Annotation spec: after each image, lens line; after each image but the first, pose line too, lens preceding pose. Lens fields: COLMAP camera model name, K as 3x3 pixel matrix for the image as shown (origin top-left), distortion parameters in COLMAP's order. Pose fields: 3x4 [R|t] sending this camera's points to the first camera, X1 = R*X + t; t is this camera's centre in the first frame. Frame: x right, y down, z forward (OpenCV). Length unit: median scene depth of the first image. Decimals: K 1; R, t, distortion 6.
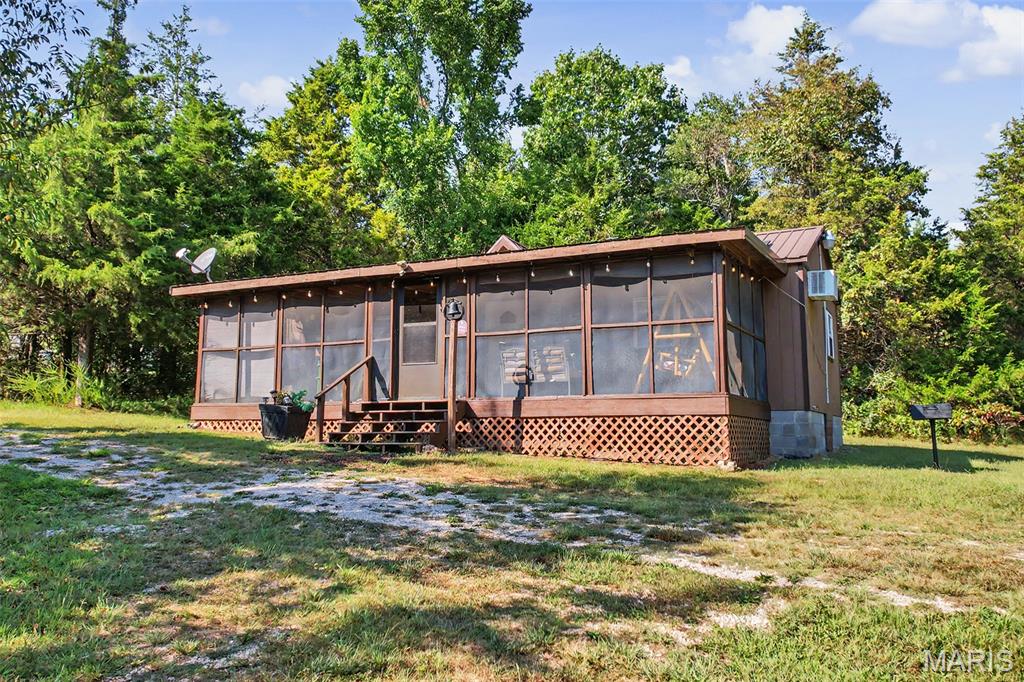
lens RADIAL K [[650.8, 0, 490.3], [0, 650.8, 342.8], [0, 0, 1]] dist [-0.011580, 0.023599]
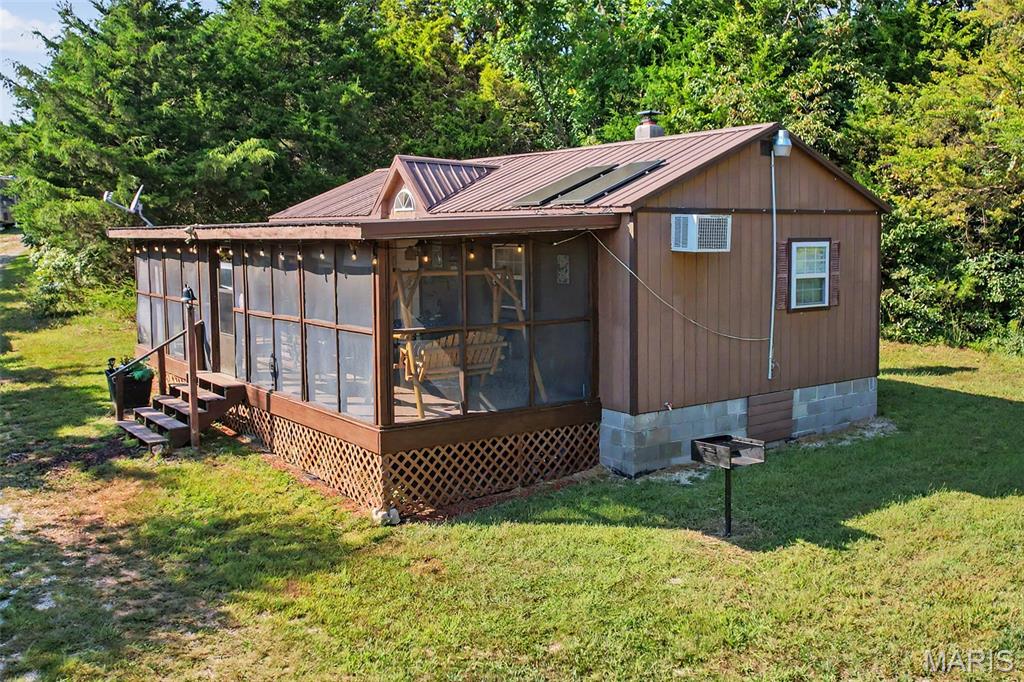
lens RADIAL K [[650.8, 0, 490.3], [0, 650.8, 342.8], [0, 0, 1]] dist [-0.011580, 0.023599]
pose [[0.938564, 0.031186, -0.343694, 0.582202], [0.054589, 0.969954, 0.237086, -0.161196], [0.340761, -0.241282, 0.908661, 0.286627]]
